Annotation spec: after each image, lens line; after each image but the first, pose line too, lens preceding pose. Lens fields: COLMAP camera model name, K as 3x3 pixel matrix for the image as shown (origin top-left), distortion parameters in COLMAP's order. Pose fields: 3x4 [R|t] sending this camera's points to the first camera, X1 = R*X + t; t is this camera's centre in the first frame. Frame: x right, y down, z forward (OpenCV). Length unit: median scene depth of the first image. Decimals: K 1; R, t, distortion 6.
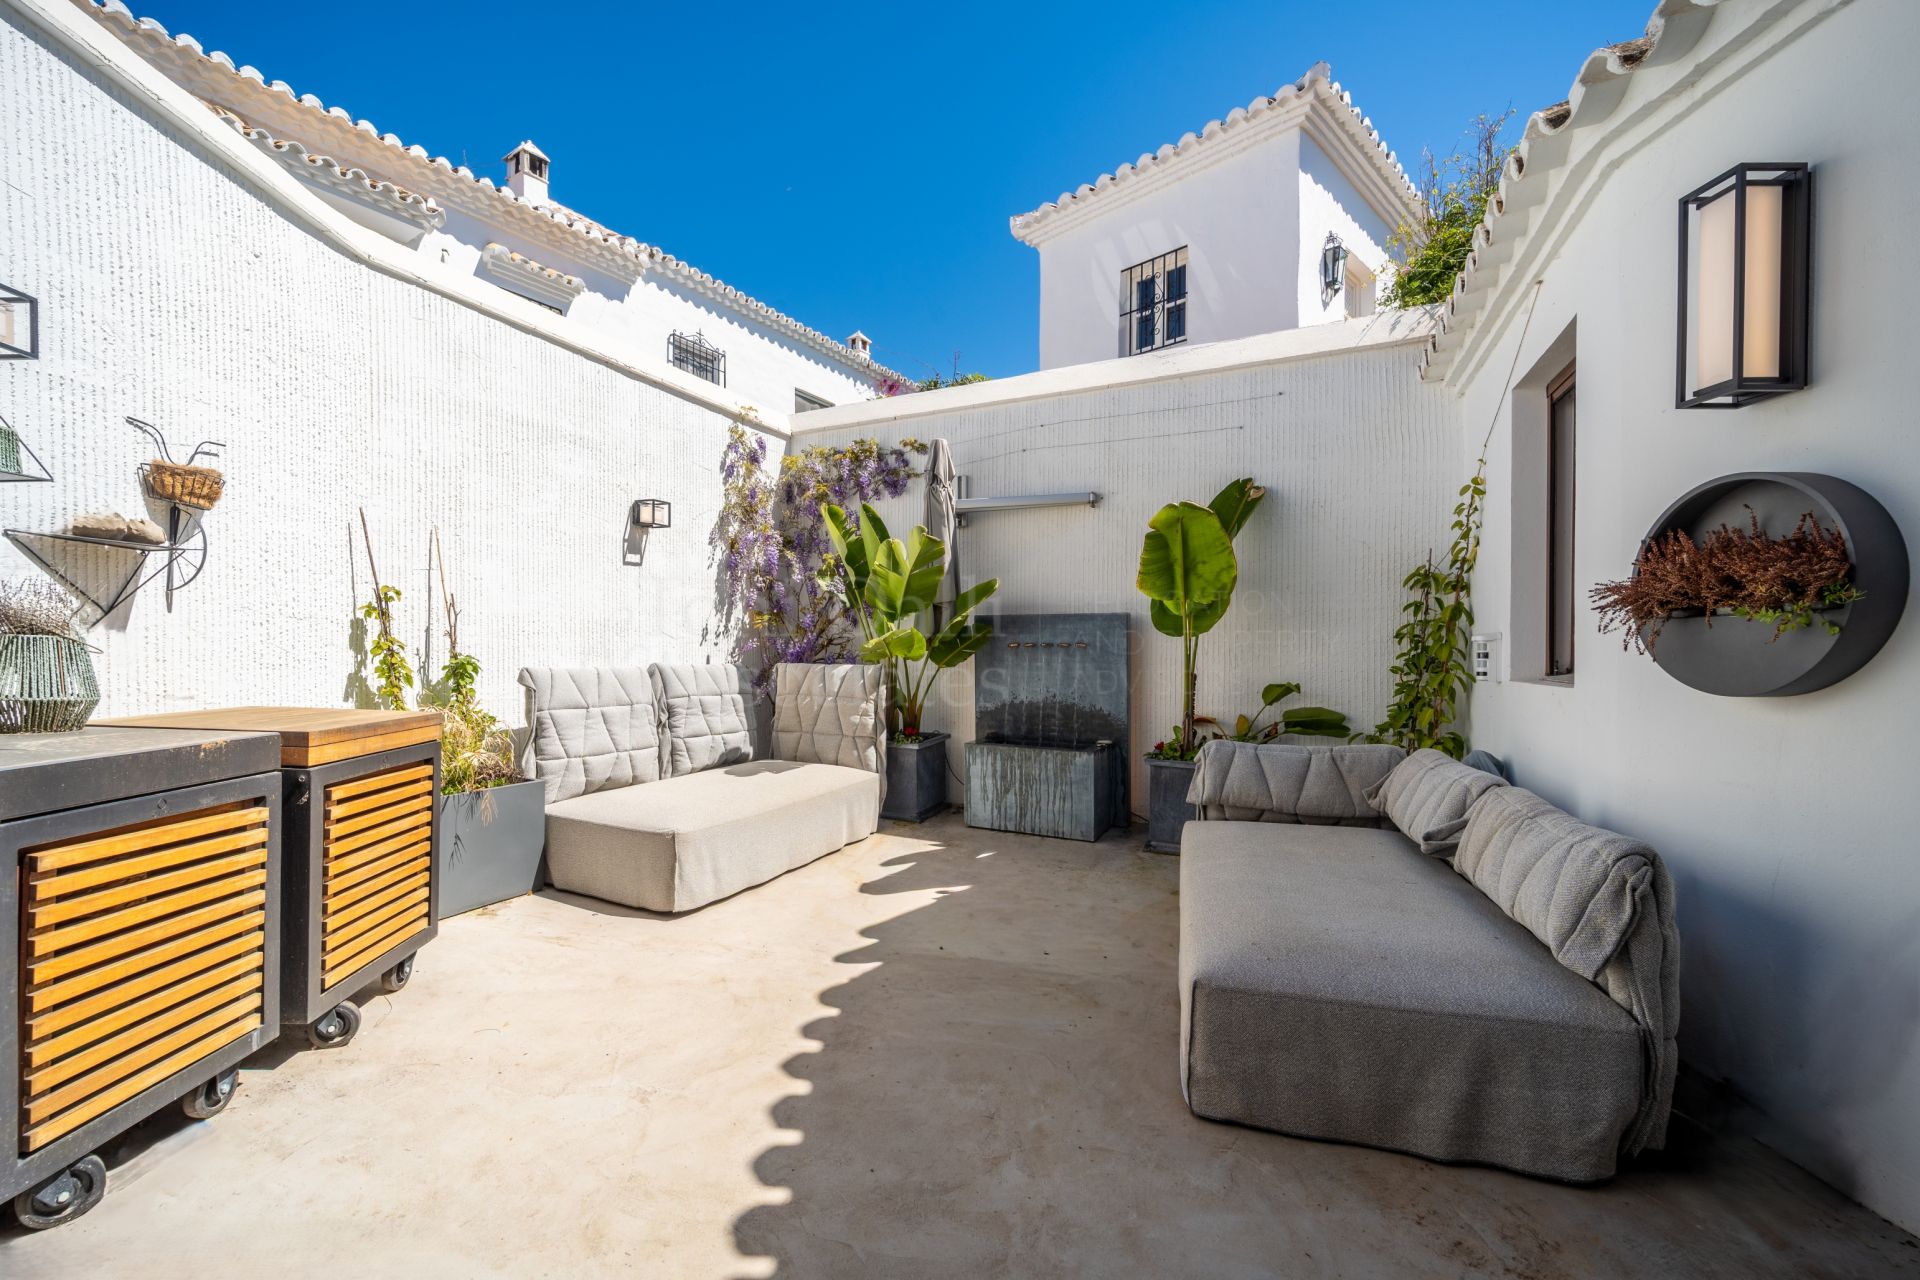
lens RADIAL K [[733.9, 0, 960.0], [0, 733.9, 640.0], [0, 0, 1]] dist [0.000755, -0.000024]
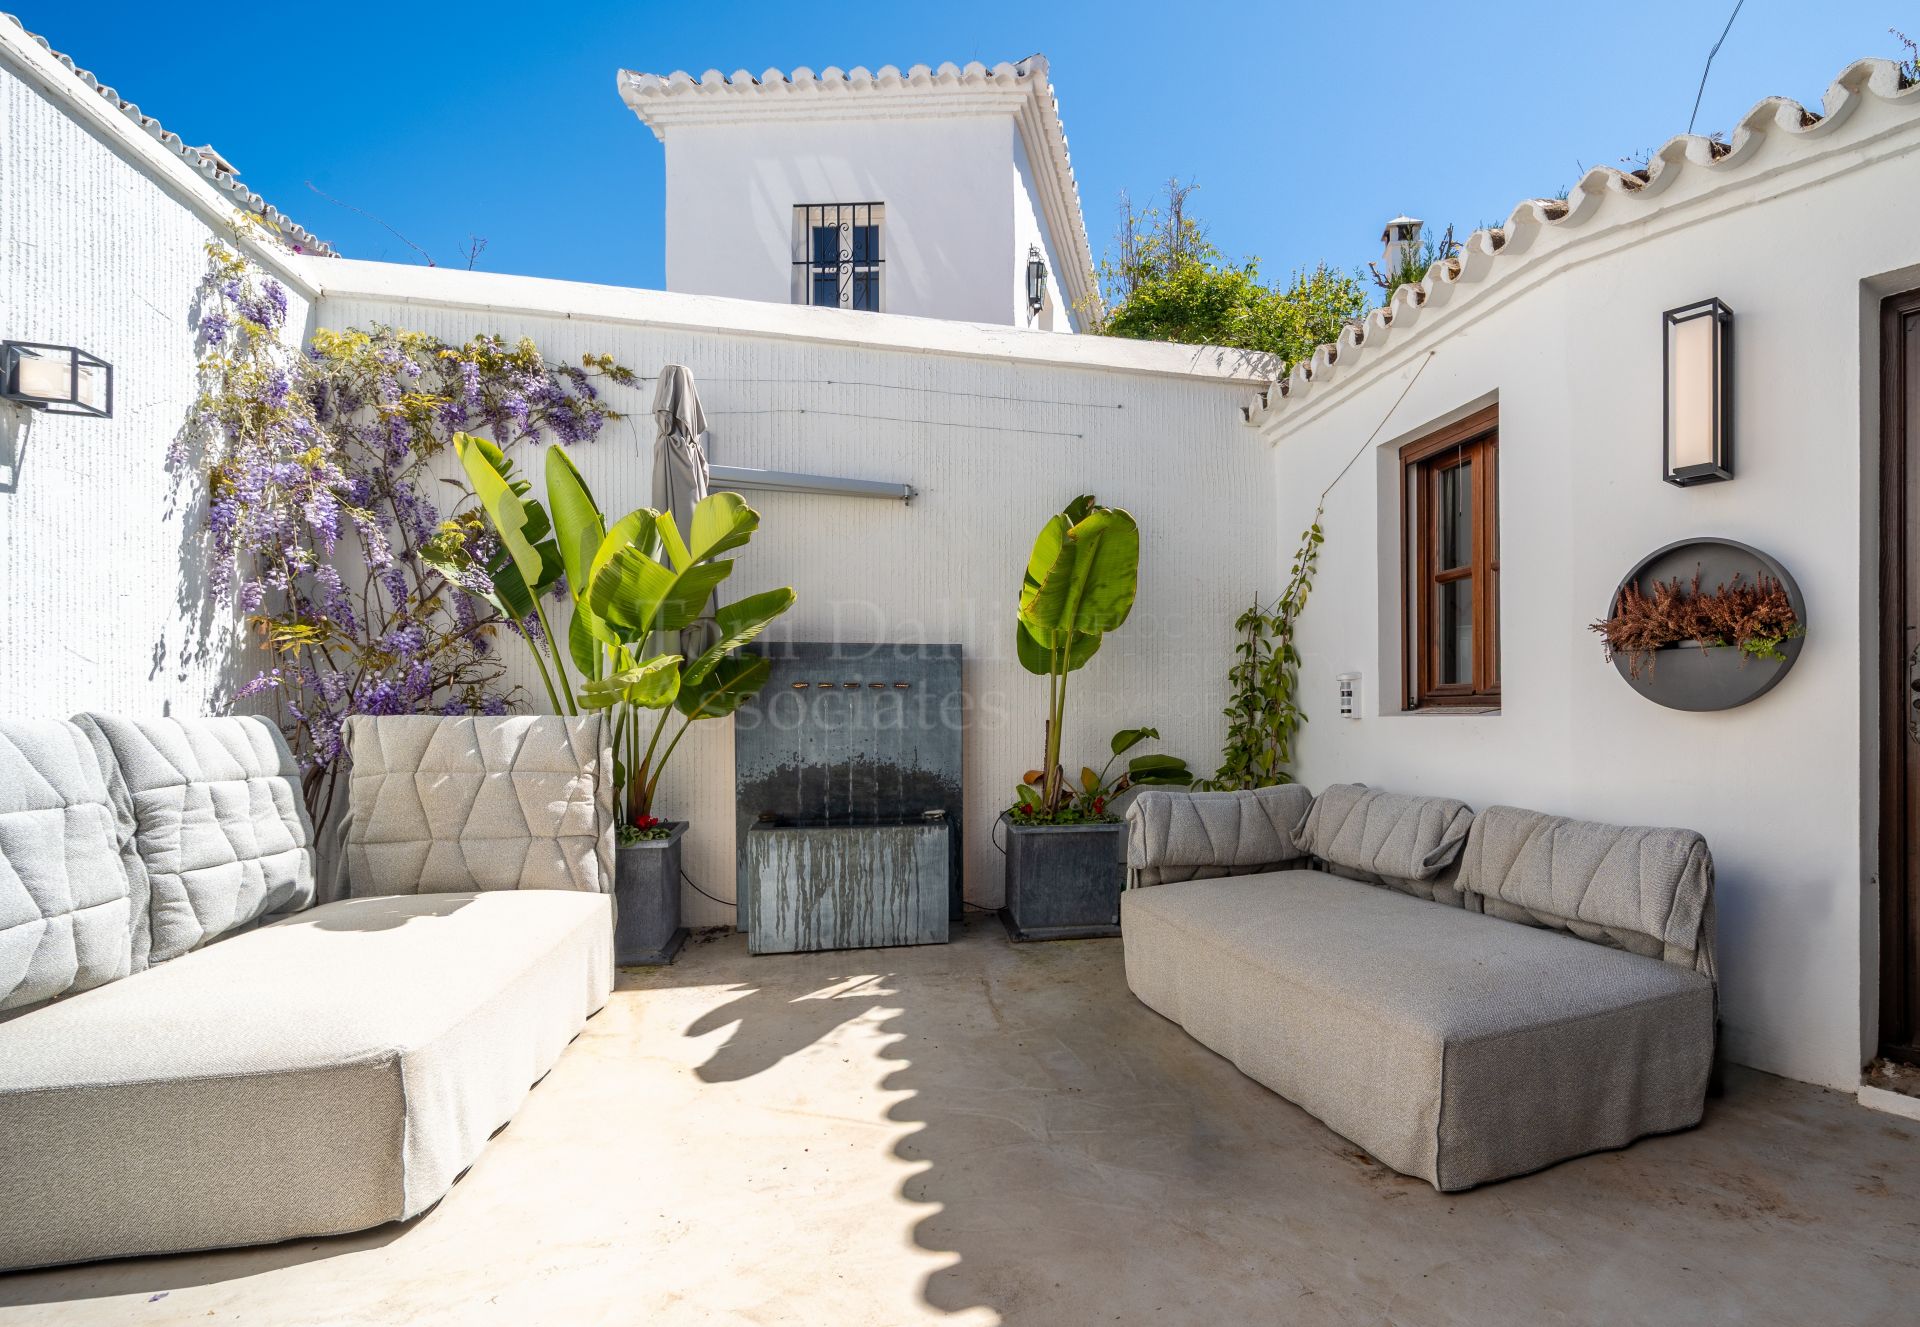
lens RADIAL K [[916.1, 0, 960.1], [0, 916.1, 702.2], [0, 0, 1]] dist [-0.000113, -0.000350]
pose [[0.767210, 0.004802, 0.641378, -0.392432], [-0.001415, 0.999982, -0.005794, 0.029261], [-0.641395, 0.003538, 0.767203, 0.245993]]
